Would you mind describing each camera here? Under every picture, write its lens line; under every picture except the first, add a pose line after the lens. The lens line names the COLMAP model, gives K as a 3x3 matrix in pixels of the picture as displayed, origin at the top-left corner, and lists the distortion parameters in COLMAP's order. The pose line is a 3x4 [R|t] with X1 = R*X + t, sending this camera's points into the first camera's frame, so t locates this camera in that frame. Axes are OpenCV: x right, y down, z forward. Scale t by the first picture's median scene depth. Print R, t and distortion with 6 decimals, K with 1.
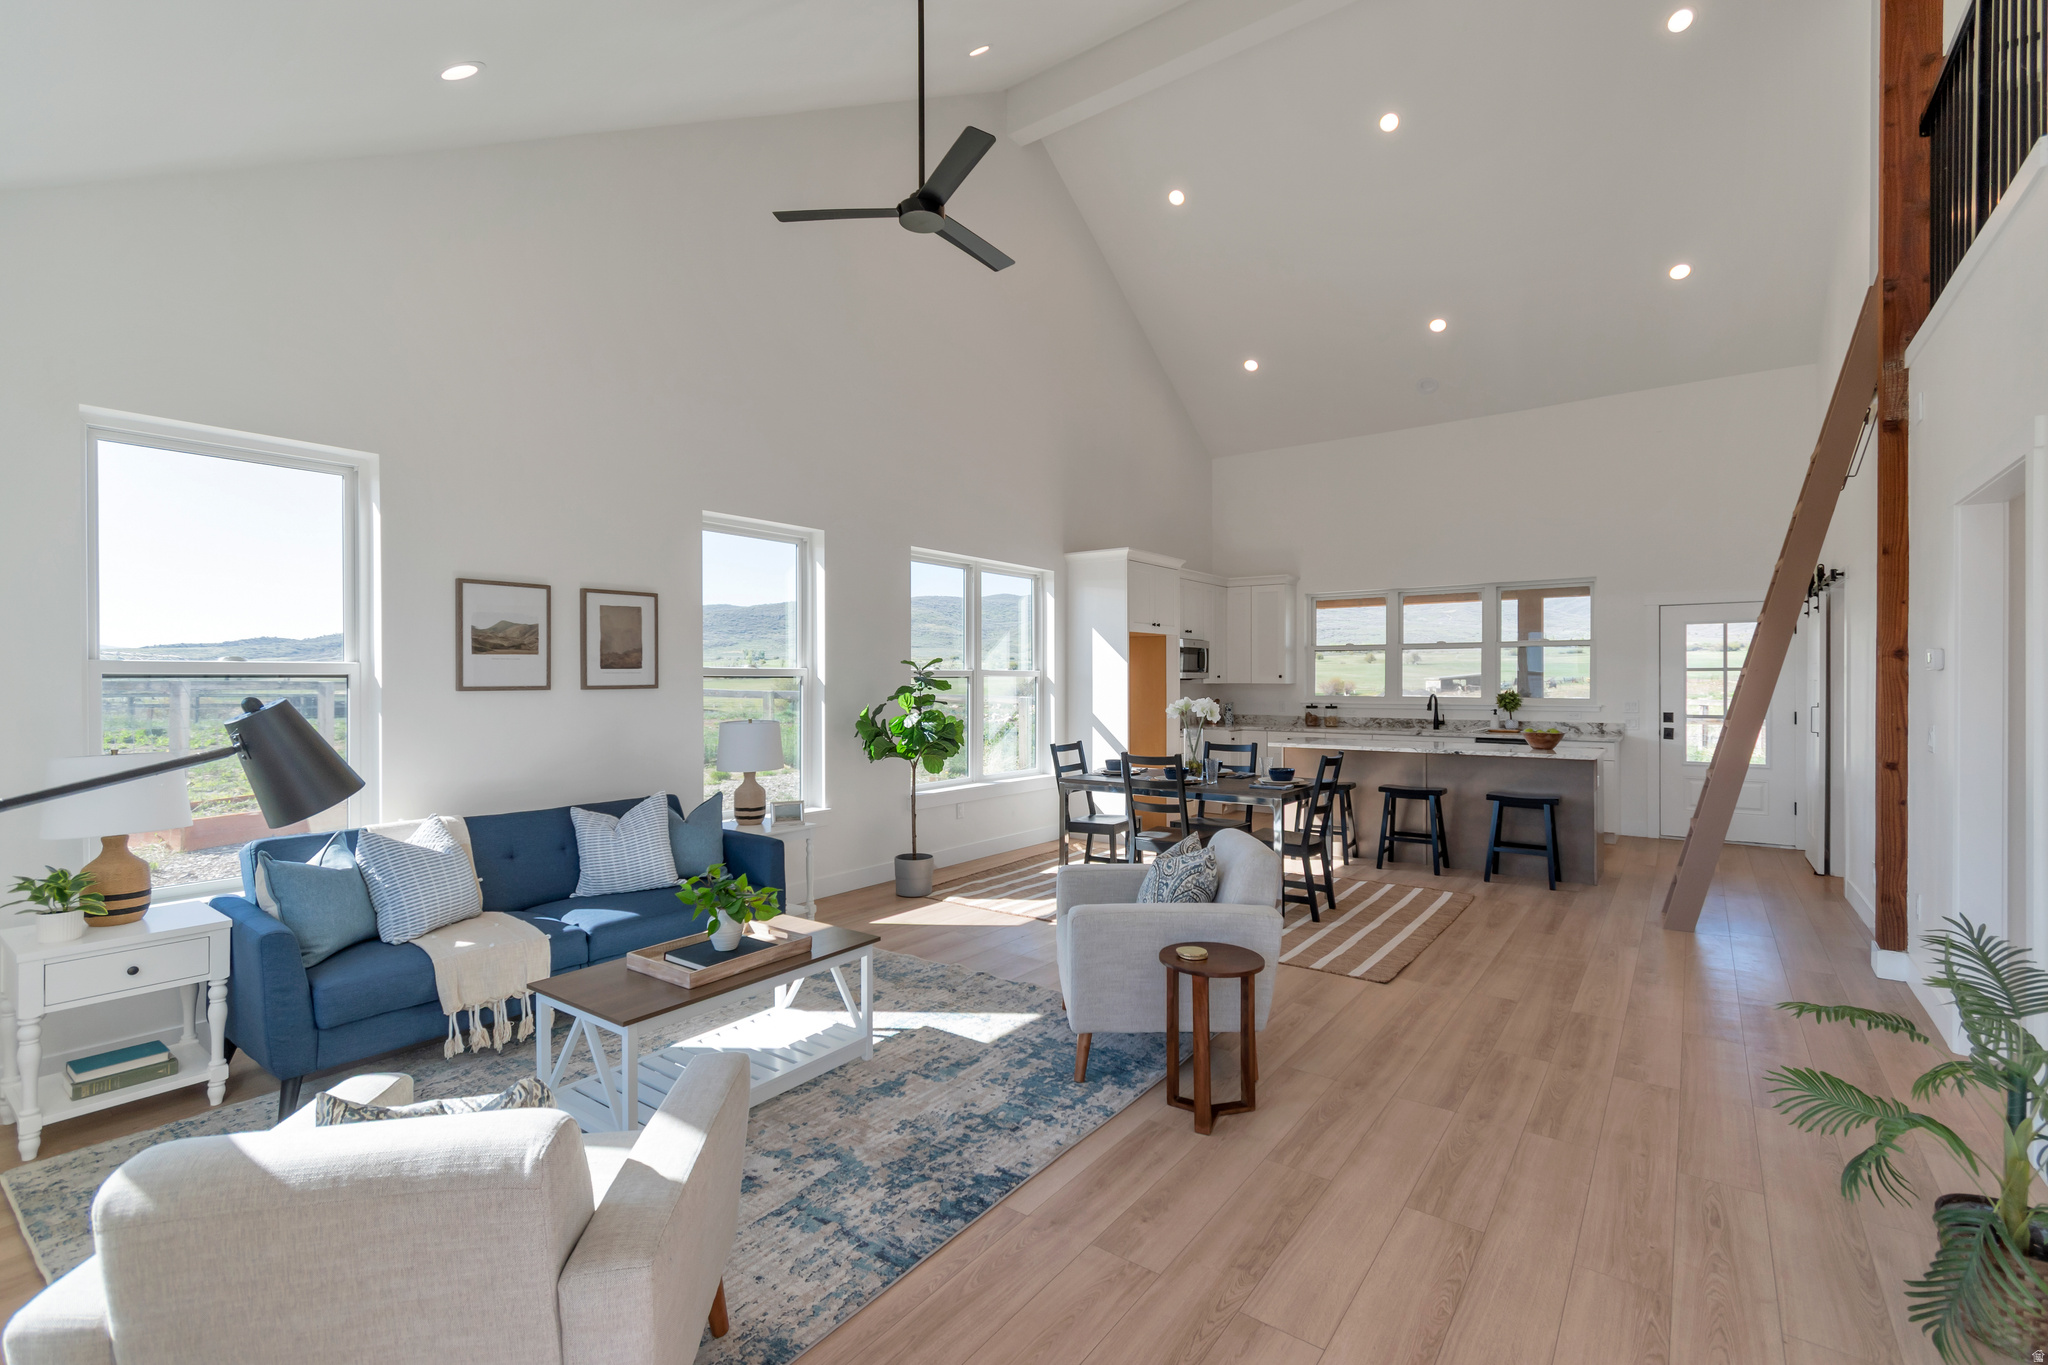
lens RADIAL K [[909.2, 0, 1022.1], [0, 909.2, 686.7], [0, 0, 1]] dist [0.002453, 0.000232]
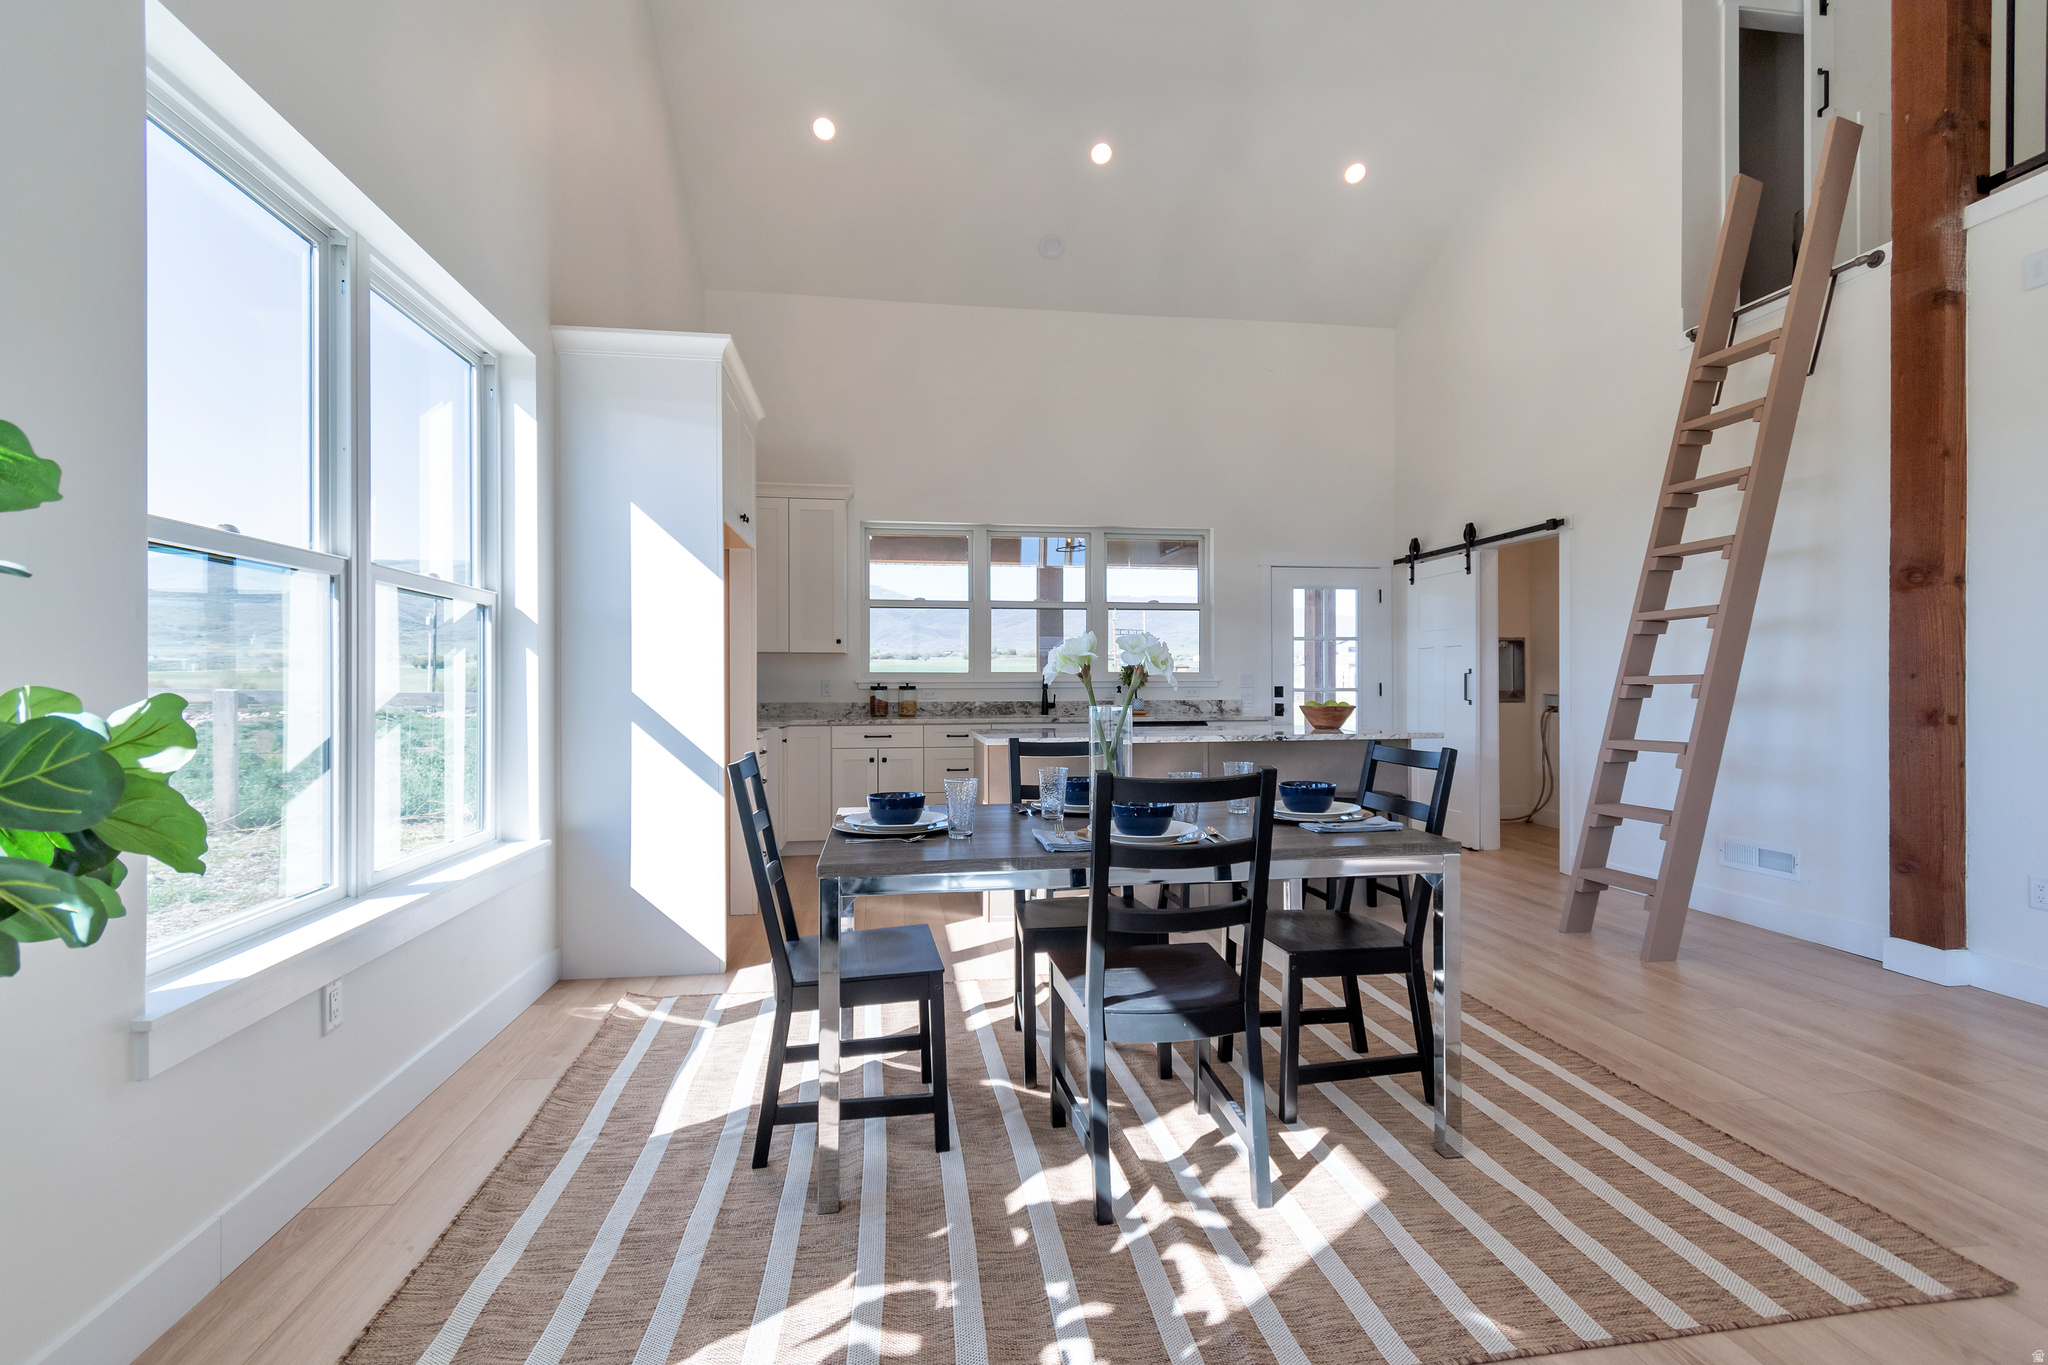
lens RADIAL K [[909.2, 0, 1027.2], [0, 909.2, 680.6], [0, 0, 1]] dist [0.002453, 0.000232]
pose [[0.705288, 0.001975, 0.708918, -0.091903], [0.006884, 0.999930, -0.009635, 0.025949], [-0.708888, 0.011676, 0.705225, 0.477533]]
